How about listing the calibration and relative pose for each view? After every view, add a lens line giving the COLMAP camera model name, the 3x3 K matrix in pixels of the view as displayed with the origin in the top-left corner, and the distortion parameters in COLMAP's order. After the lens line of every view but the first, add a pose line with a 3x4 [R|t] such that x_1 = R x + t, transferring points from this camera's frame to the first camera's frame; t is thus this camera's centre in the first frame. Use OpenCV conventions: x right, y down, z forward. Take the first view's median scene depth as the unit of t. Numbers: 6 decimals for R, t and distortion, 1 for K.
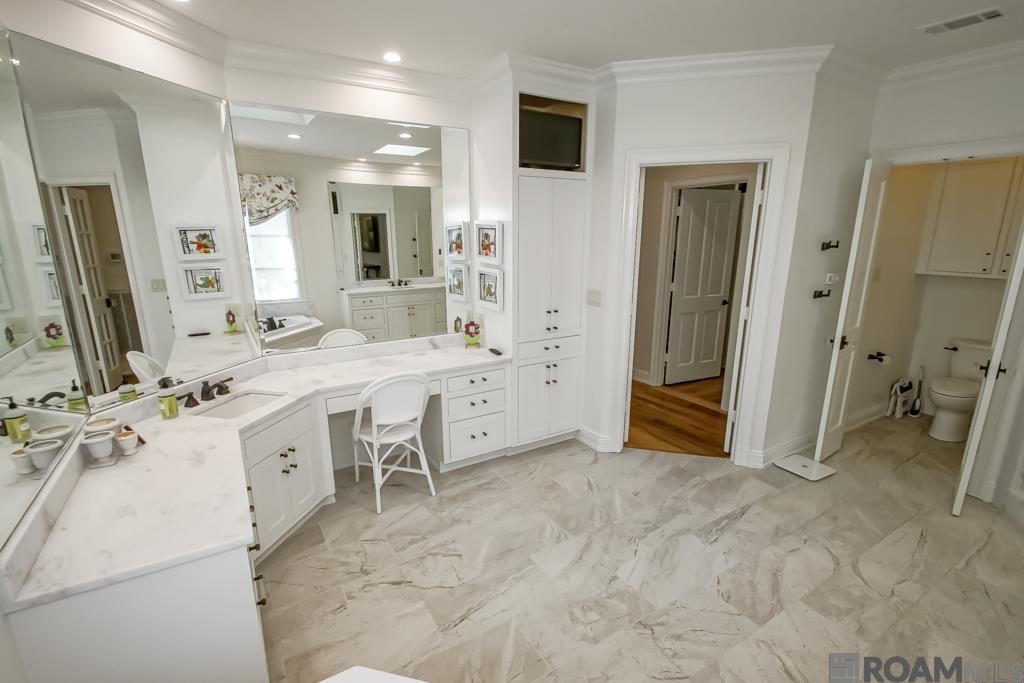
lens RADIAL K [[461.7, 0, 498.6], [0, 461.7, 354.3], [0, 0, 1]] dist [0.021081, -0.018064]
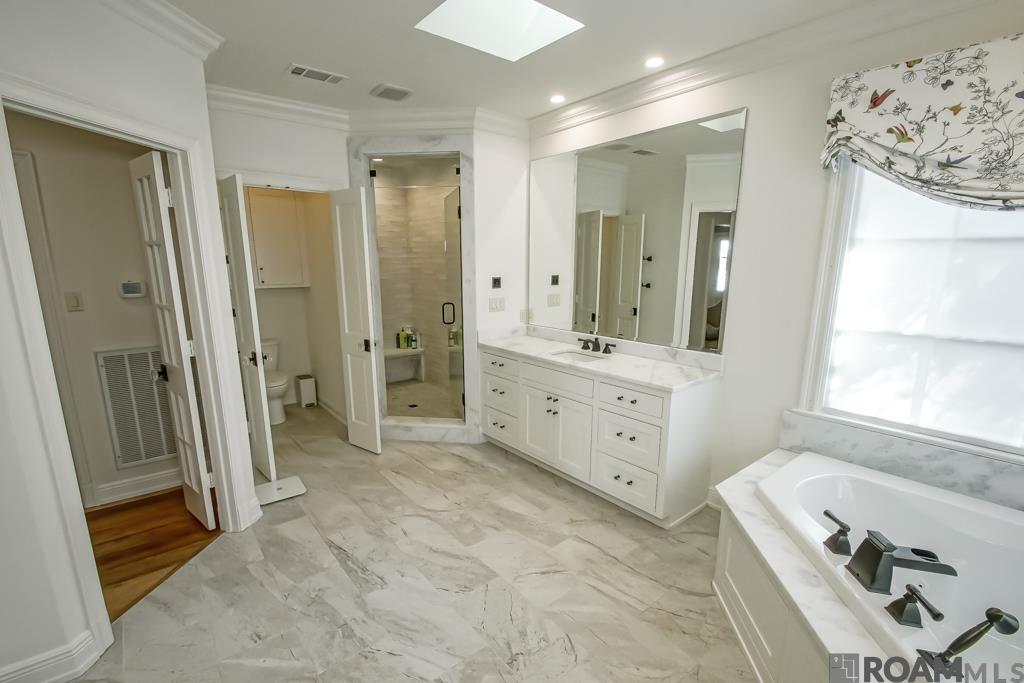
lens RADIAL K [[461.7, 0, 498.6], [0, 461.7, 354.3], [0, 0, 1]] dist [0.021081, -0.018064]
pose [[-0.141449, -0.193219, 0.970906, -0.379821], [0.248786, 0.942352, 0.223782, -0.165387], [-0.958174, 0.273201, -0.085225, 0.780369]]
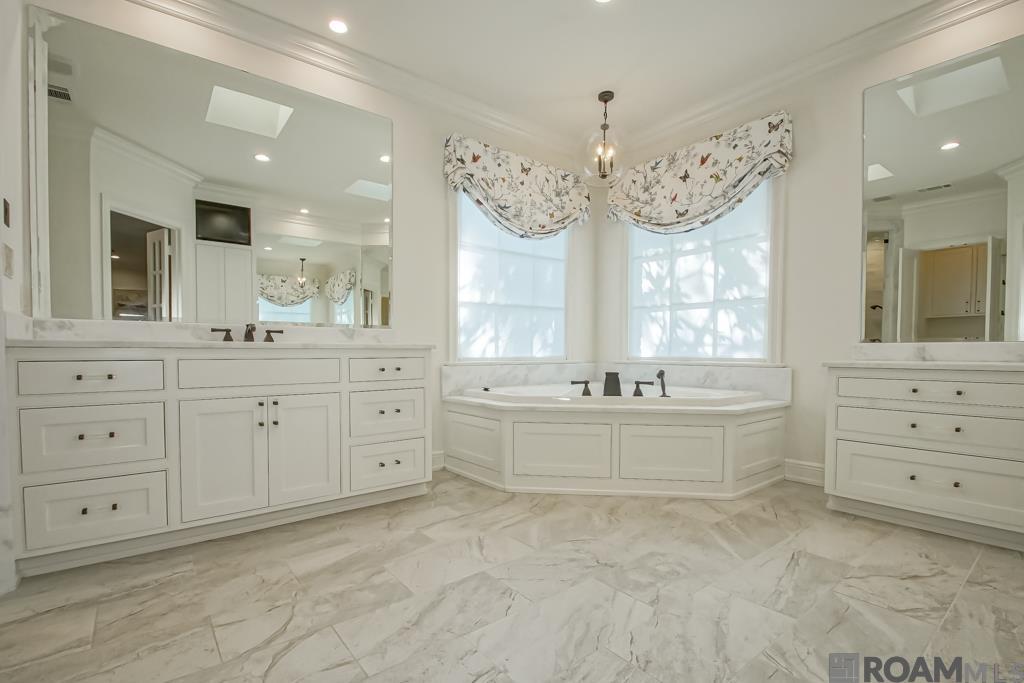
lens RADIAL K [[475.8, 0, 510.5], [0, 475.8, 368.8], [0, 0, 1]] dist [-0.000718, -0.000473]
pose [[-0.987502, 0.016148, -0.156774, 0.534771], [-0.028877, 0.959359, 0.280707, -0.041367], [0.154936, 0.281726, -0.946903, 1.456045]]
